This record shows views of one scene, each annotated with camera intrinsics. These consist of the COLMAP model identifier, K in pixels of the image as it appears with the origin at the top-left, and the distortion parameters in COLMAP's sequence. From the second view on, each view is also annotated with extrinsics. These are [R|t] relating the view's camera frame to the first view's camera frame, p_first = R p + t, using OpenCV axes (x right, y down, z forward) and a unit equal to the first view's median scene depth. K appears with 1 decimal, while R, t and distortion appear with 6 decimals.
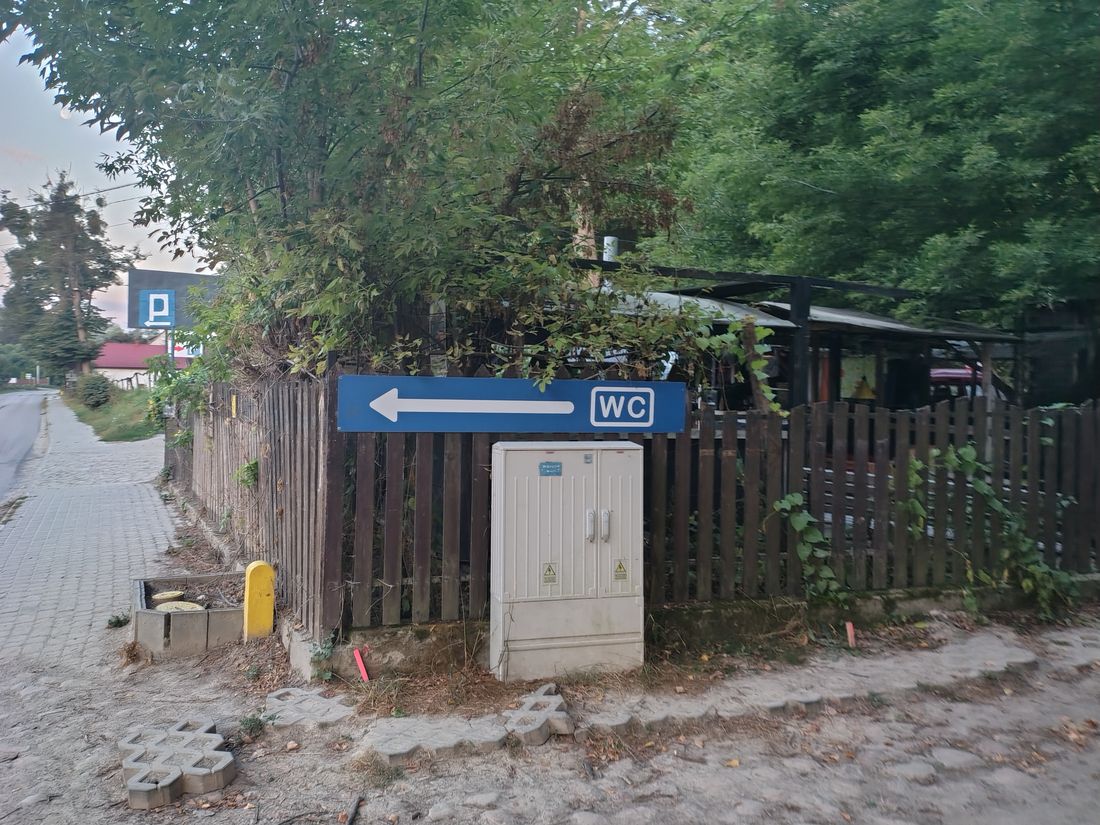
lens RADIAL K [[832.6, 0, 548.0], [0, 832.6, 403.5], [0, 0, 1]] dist [0.069482, -0.099069]
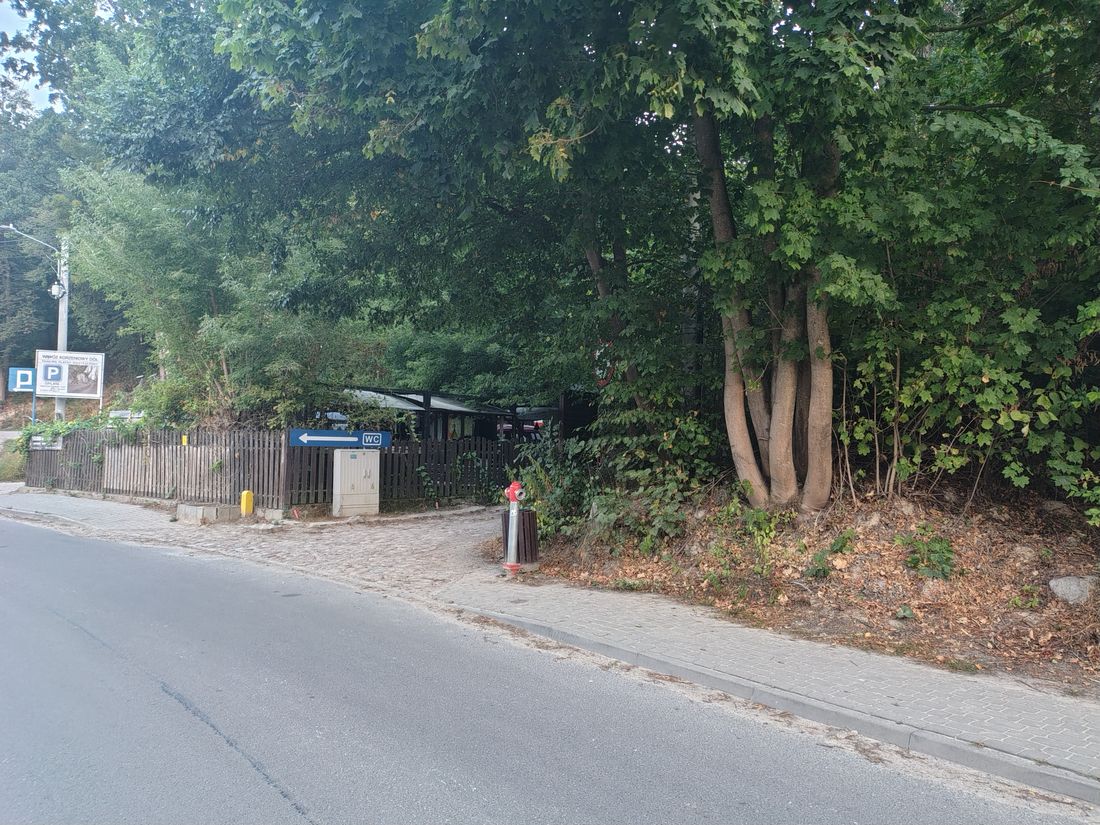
lens RADIAL K [[832.6, 0, 550.3], [0, 832.6, 406.9], [0, 0, 1]] dist [0.069482, -0.099069]
pose [[0.911316, 0.021304, 0.411155, -0.645652], [-0.000034, 0.998664, -0.051671, 0.048768], [-0.411707, 0.047075, 0.910100, -2.371047]]
